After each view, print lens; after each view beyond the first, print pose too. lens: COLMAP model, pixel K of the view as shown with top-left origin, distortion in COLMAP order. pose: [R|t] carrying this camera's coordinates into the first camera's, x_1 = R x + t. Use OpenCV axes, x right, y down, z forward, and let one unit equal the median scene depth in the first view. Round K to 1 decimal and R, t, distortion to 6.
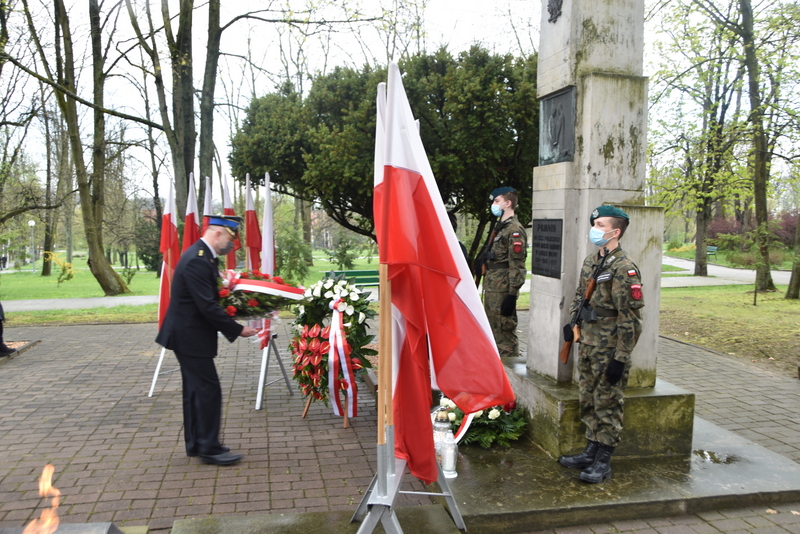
lens RADIAL K [[685.1, 0, 394.0], [0, 685.1, 265.6], [0, 0, 1]] dist [-0.137202, 0.160733]
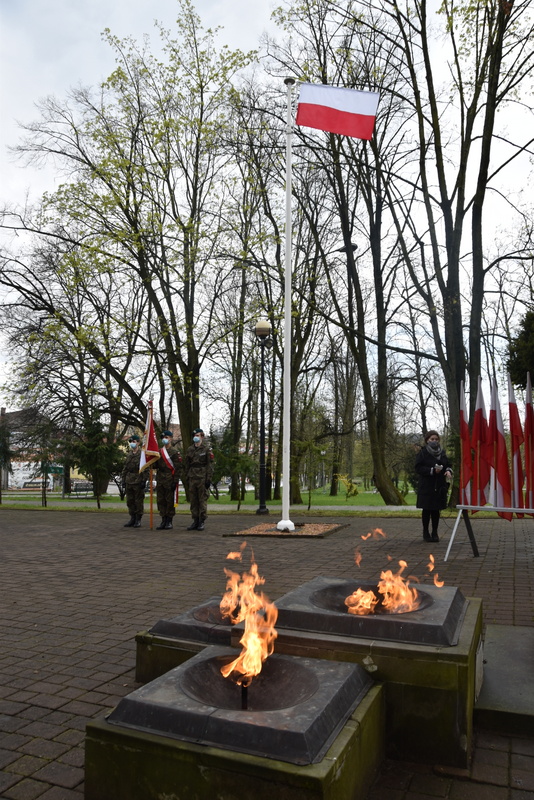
lens RADIAL K [[624.2, 0, 267.9], [0, 624.2, 398.8], [0, 0, 1]] dist [-0.170408, 0.131846]
pose [[0.837879, -0.053049, -0.543272, -0.030230], [-0.032061, 0.988765, -0.145997, 0.104218], [0.544913, 0.139746, 0.826765, -0.147697]]
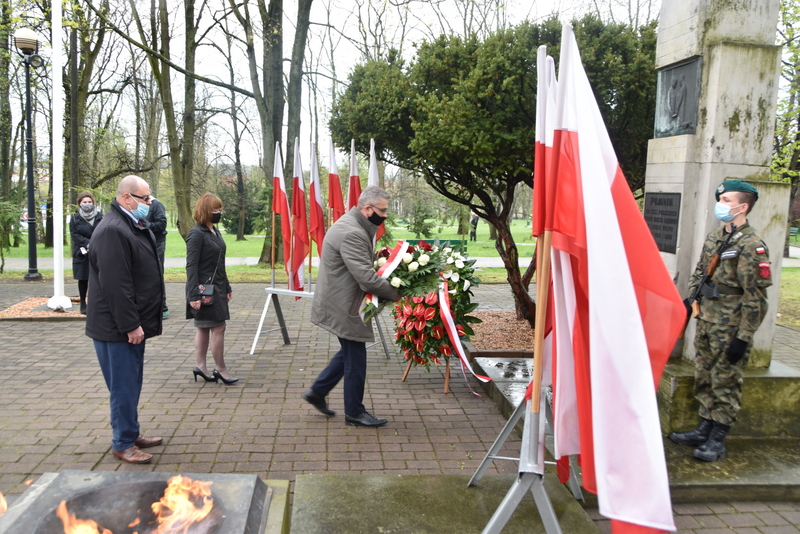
lens RADIAL K [[669.3, 0, 394.0], [0, 669.3, 265.1], [0, 0, 1]] dist [-0.139828, 0.142813]
pose [[0.994593, 0.035695, -0.097519, -0.066439], [-0.031240, 0.998414, 0.046832, 0.004119], [0.099036, -0.043533, 0.994131, 0.013188]]
